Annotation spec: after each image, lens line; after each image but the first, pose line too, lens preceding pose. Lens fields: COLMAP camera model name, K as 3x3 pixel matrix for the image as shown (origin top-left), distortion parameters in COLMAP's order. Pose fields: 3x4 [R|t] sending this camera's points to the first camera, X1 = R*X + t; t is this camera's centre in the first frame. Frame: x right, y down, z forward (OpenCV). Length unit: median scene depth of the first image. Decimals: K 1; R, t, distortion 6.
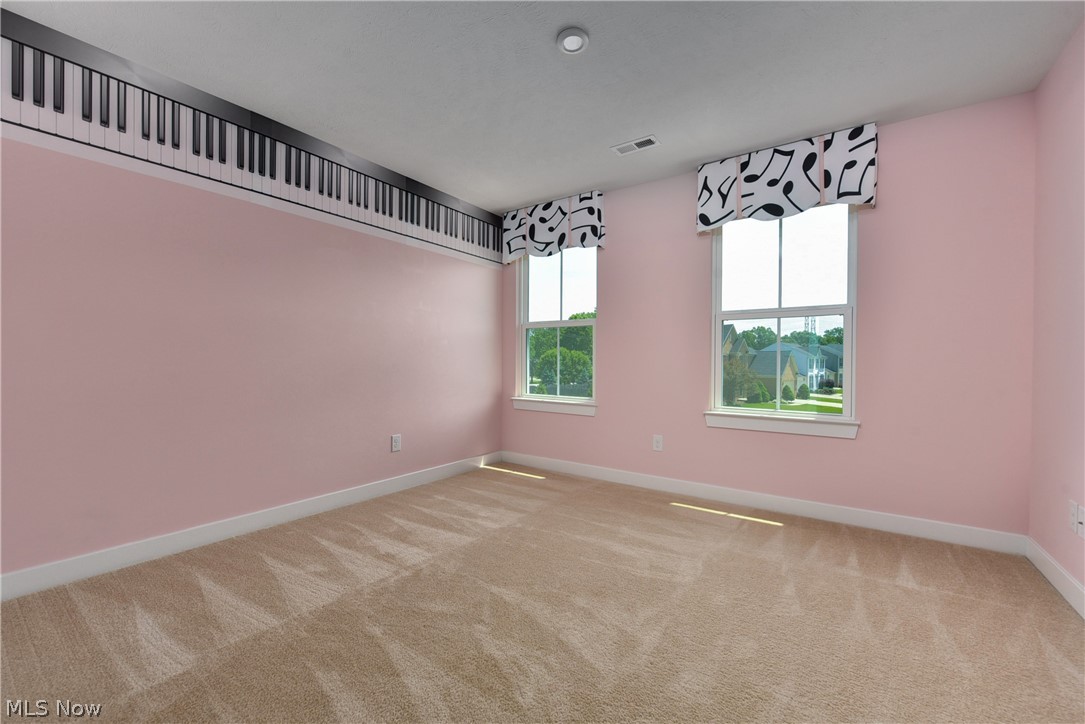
lens RADIAL K [[437.5, 0, 540.1], [0, 437.5, 367.3], [0, 0, 1]] dist [-0.010086, 0.000098]
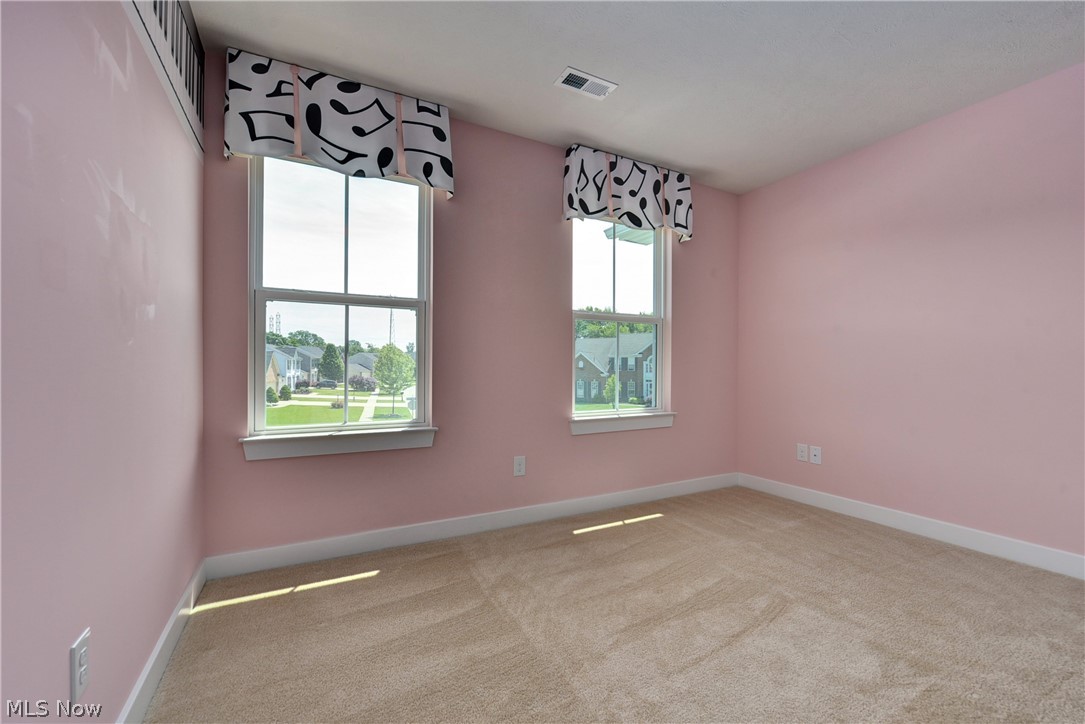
lens RADIAL K [[437.5, 0, 540.1], [0, 437.5, 367.3], [0, 0, 1]] dist [-0.010086, 0.000098]
pose [[0.453480, -0.008834, 0.891223, -0.385168], [0.010840, 0.999932, 0.004396, -0.008626], [-0.891201, 0.007667, 0.453545, 0.548342]]
